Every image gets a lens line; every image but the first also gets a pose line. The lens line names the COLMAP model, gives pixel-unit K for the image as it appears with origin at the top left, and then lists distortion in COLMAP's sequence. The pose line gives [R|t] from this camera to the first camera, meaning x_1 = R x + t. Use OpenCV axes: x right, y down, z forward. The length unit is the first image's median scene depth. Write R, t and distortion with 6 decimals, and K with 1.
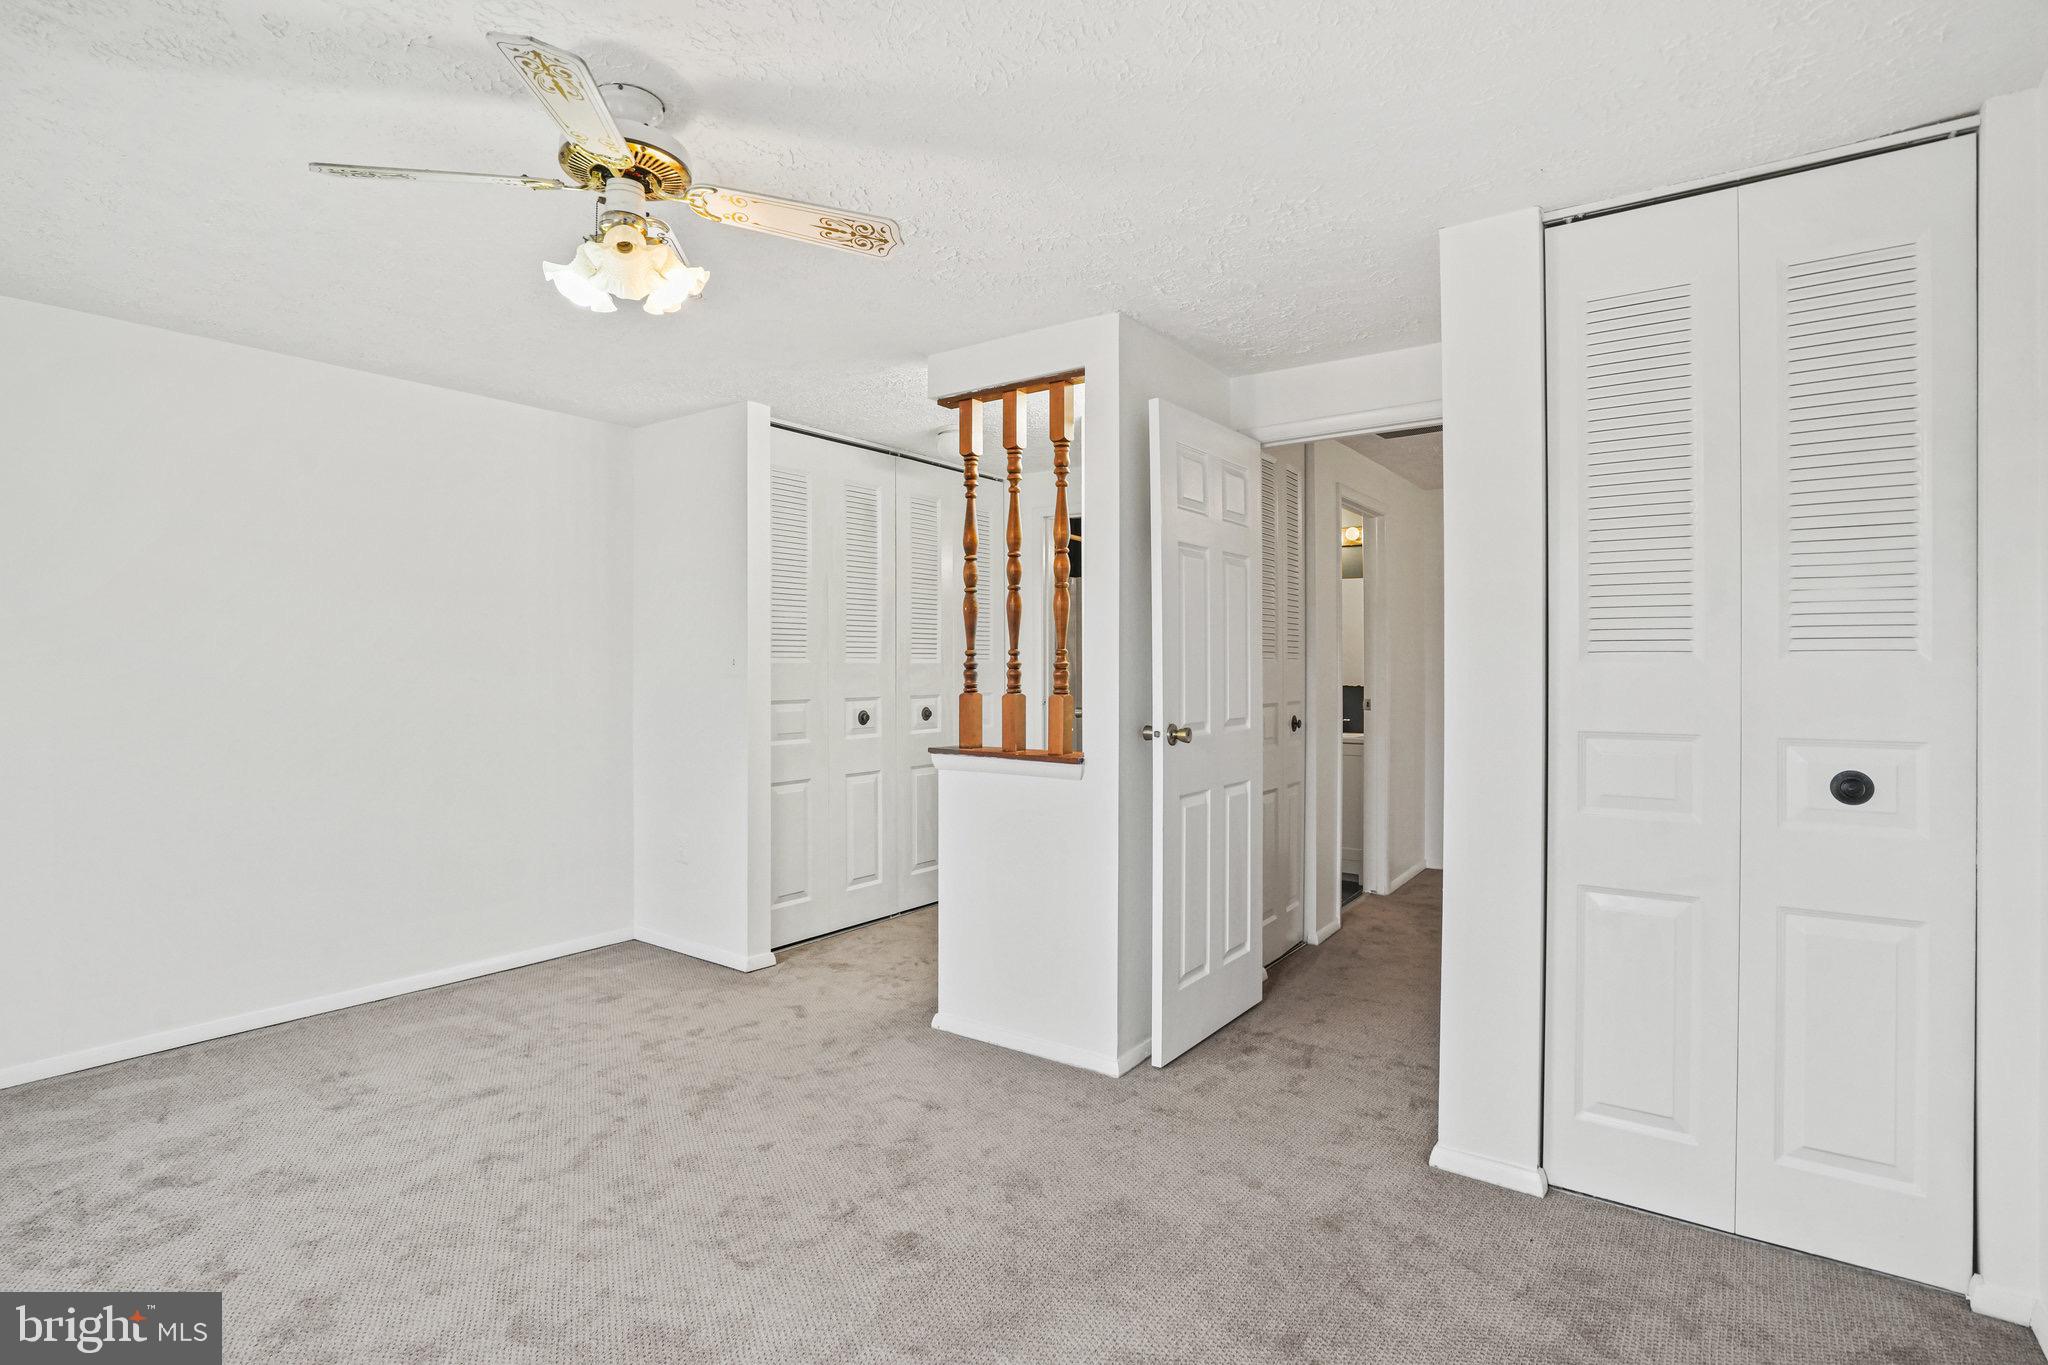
lens RADIAL K [[978.7, 0, 1016.1], [0, 978.7, 675.3], [0, 0, 1]] dist [-0.030005, 0.003529]
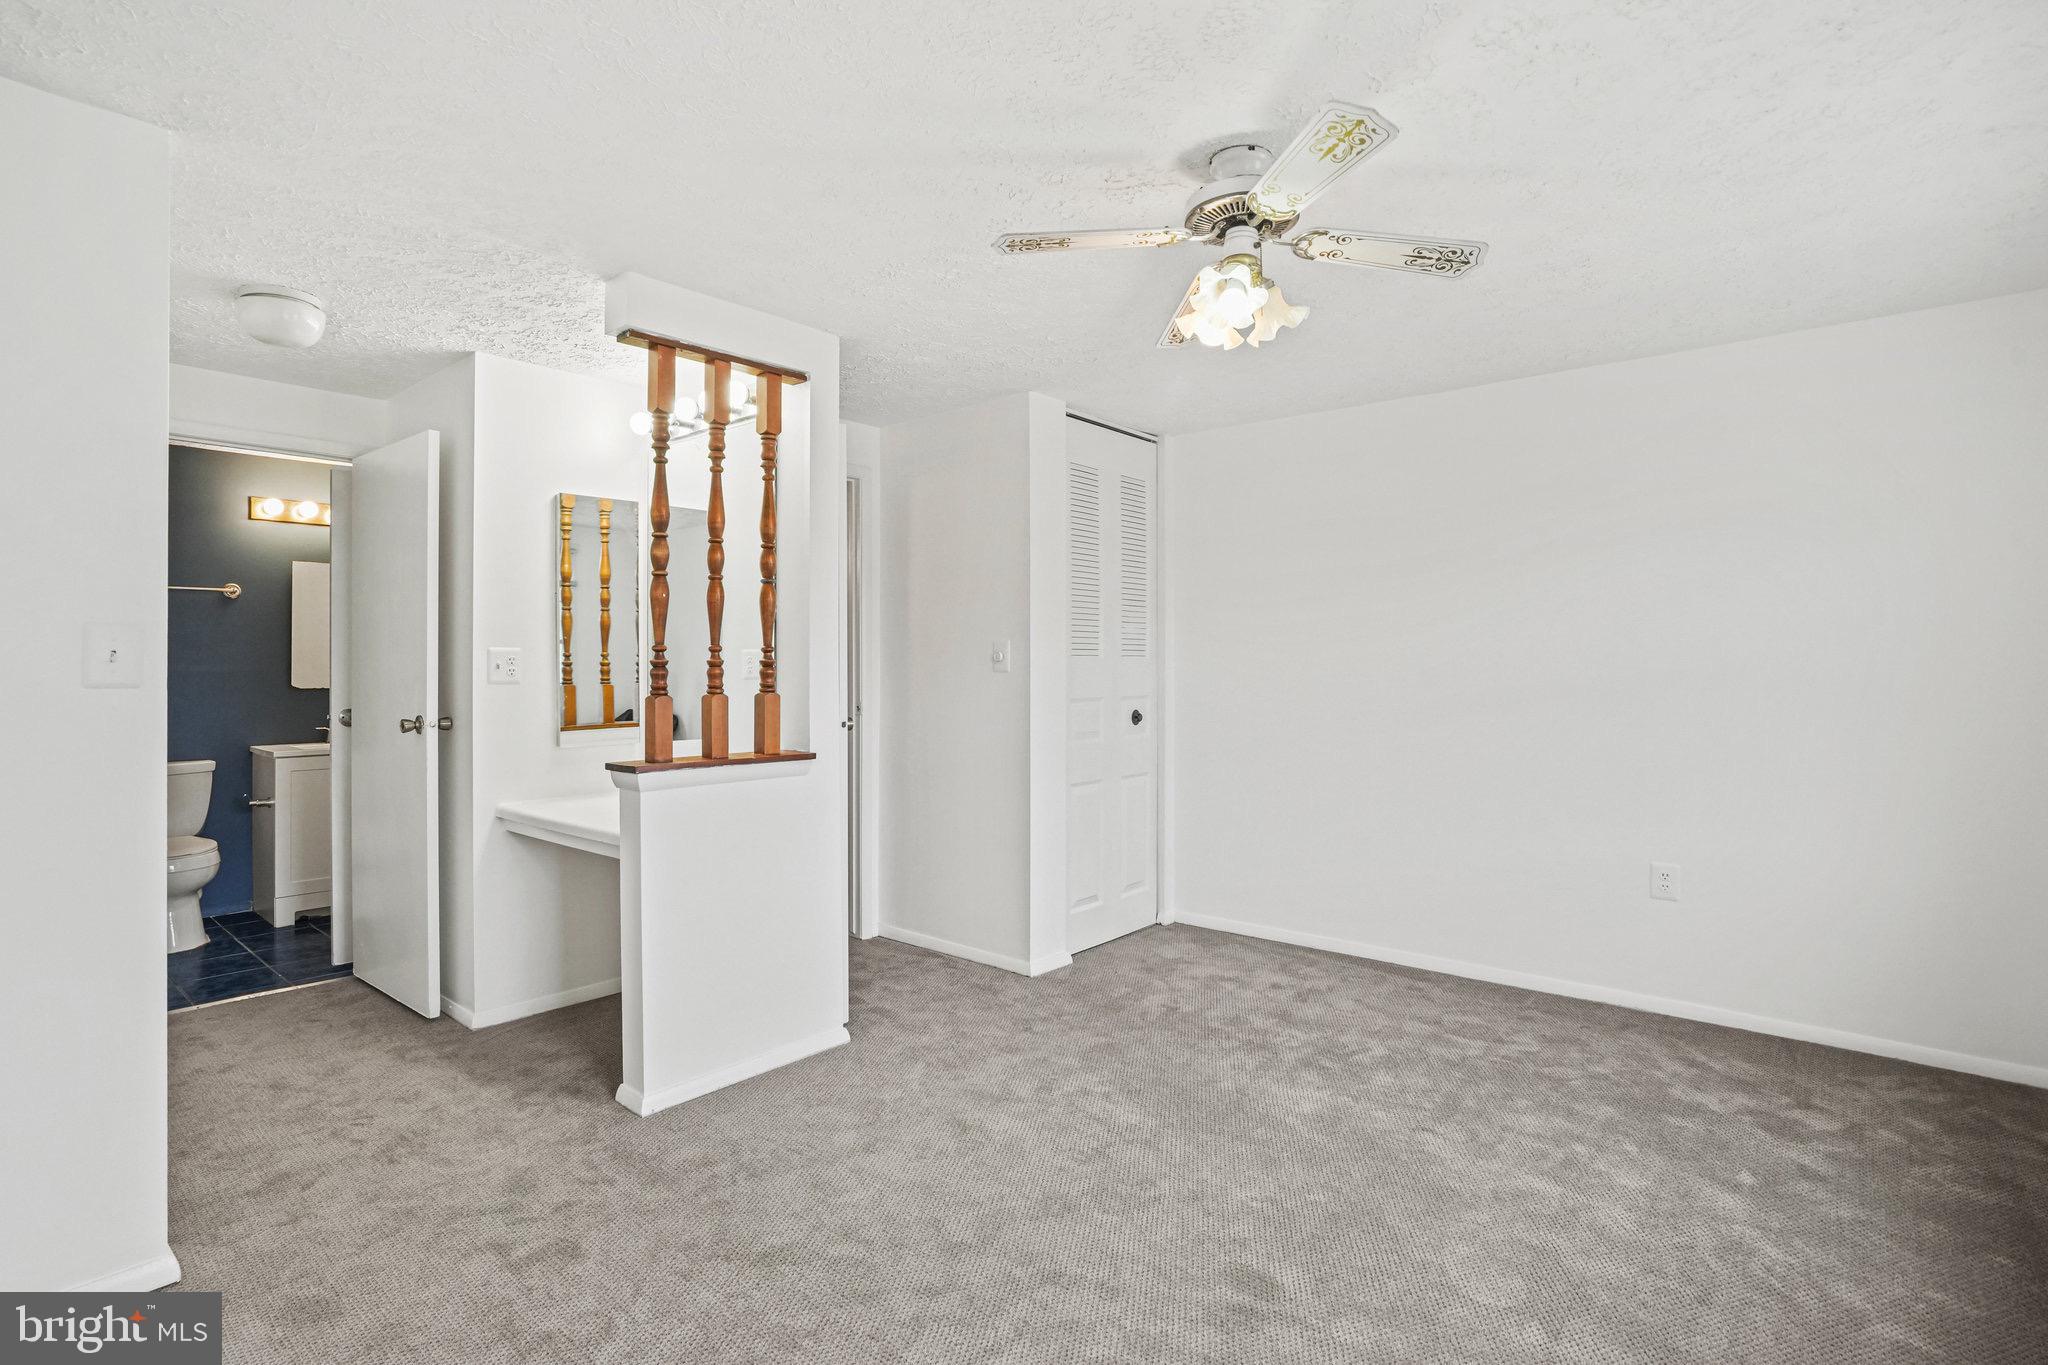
lens RADIAL K [[978.7, 0, 1008.4], [0, 978.7, 673.8], [0, 0, 1]] dist [-0.030005, 0.003529]
pose [[0.112947, -0.010106, 0.993550, -0.875516], [0.012753, 0.999881, 0.008721, -0.004764], [-0.993519, 0.011686, 0.113063, 0.638438]]
